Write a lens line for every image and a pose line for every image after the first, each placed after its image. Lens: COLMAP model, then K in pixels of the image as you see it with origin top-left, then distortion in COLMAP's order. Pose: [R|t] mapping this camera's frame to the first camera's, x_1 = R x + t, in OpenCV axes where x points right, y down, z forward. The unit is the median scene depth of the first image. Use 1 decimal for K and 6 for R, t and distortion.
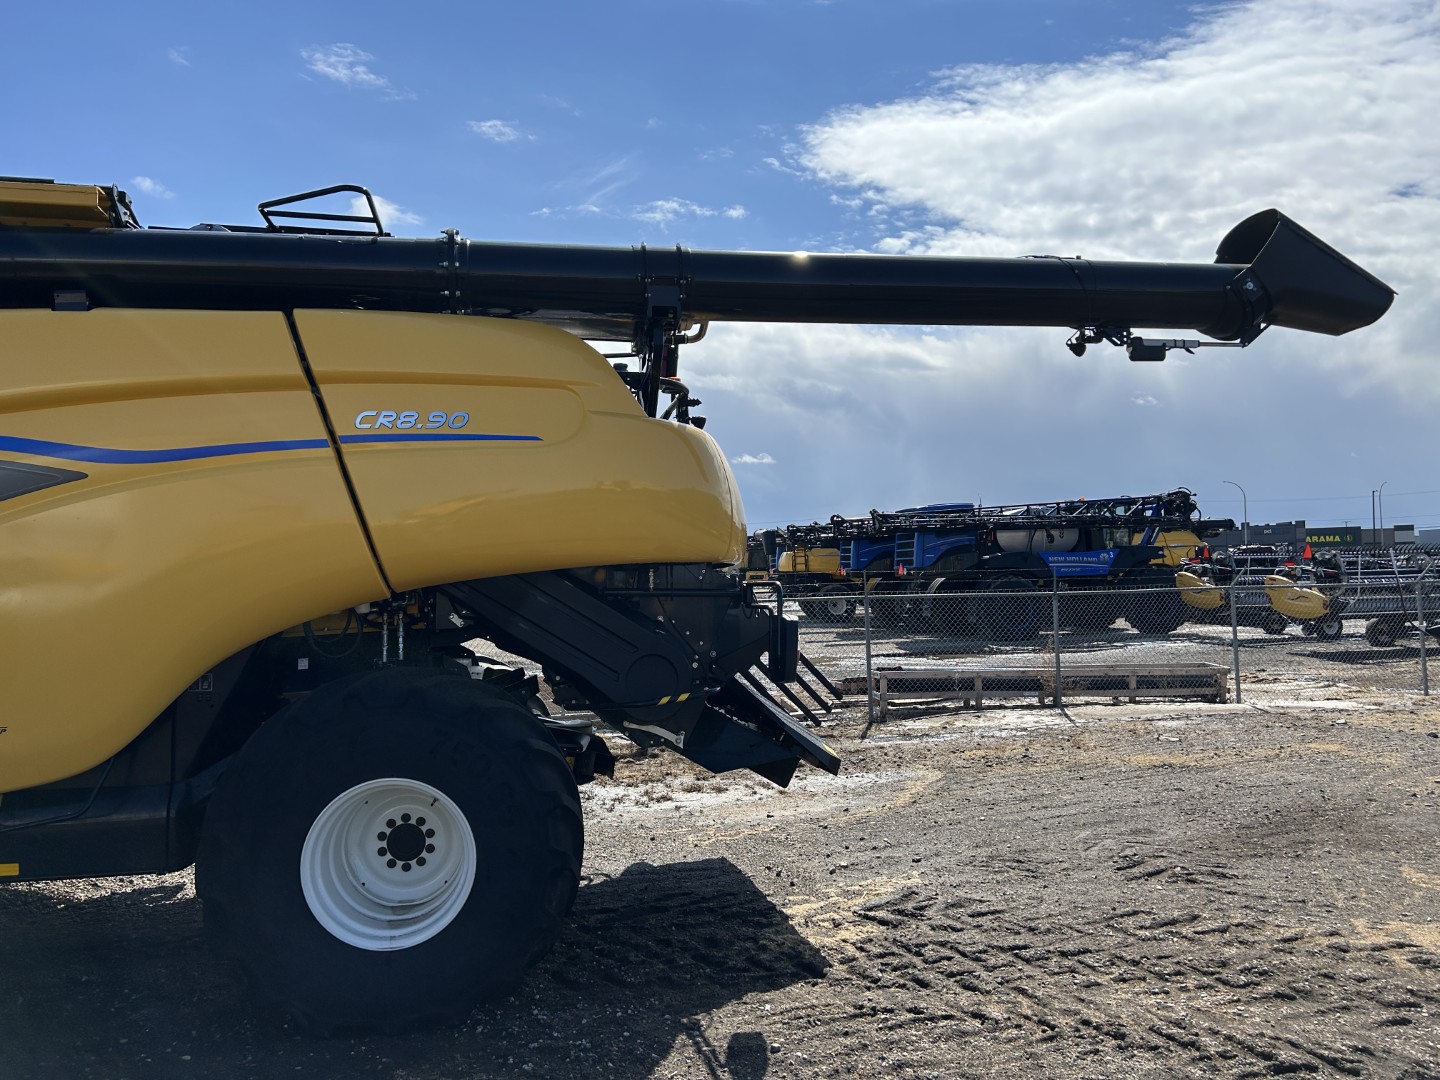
lens RADIAL K [[1144.5, 0, 720.0], [0, 1144.5, 540.0], [0, 0, 1]] dist [0.075433, -0.117854]
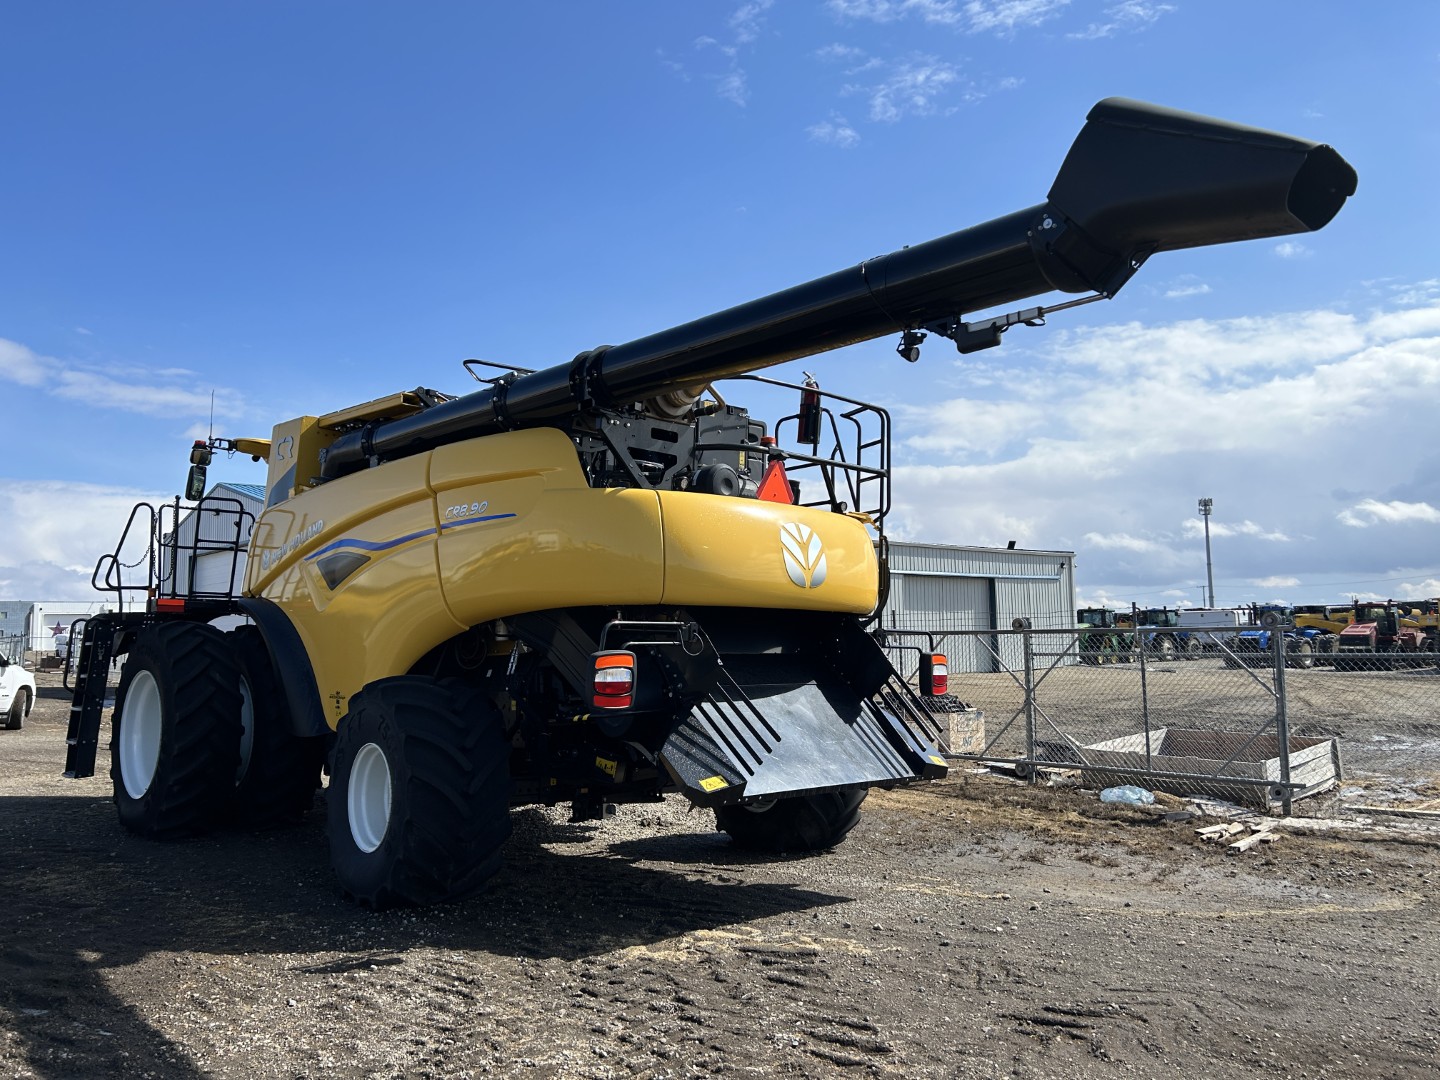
lens RADIAL K [[1155.2, 0, 729.1], [0, 1155.2, 543.3], [0, 0, 1]] dist [0.077533, -0.121182]
pose [[0.487728, -0.049330, -0.871601, 1.233842], [0.028566, 0.998769, -0.040542, 0.007112], [0.872528, -0.005125, 0.488537, 0.578378]]
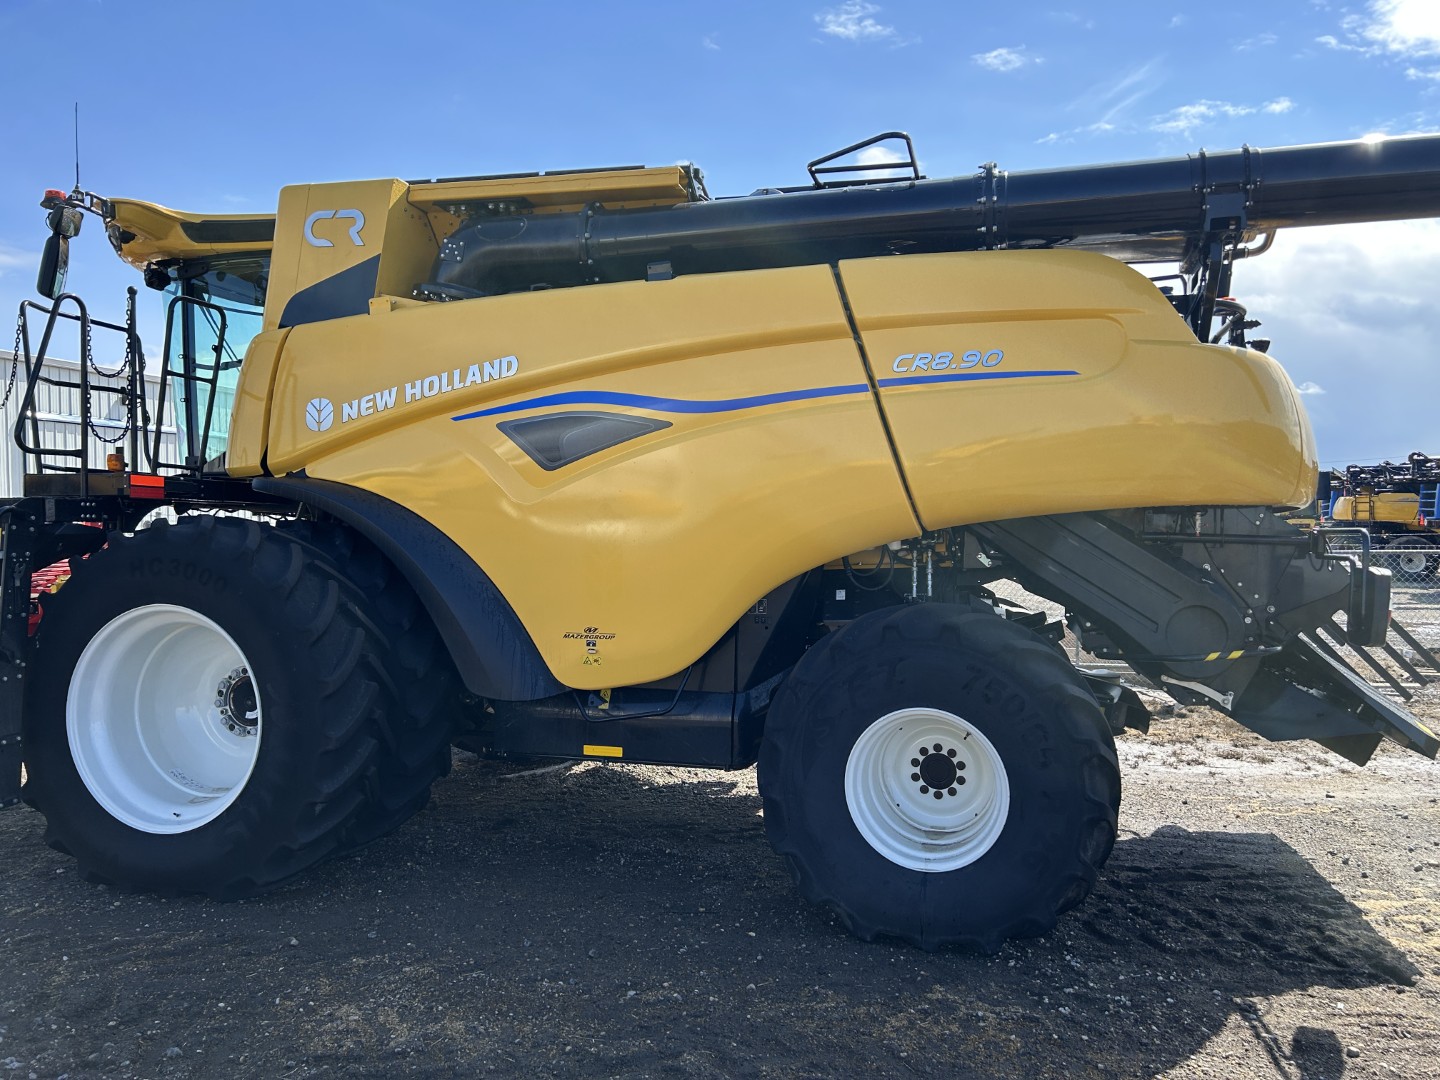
lens RADIAL K [[1155.2, 0, 729.1], [0, 1155.2, 543.3], [0, 0, 1]] dist [0.077533, -0.121182]
pose [[0.877334, 0.029881, -0.478949, 0.060915], [-0.000683, 0.998136, 0.061023, -0.006520], [0.479879, -0.053210, 0.875719, 0.007437]]
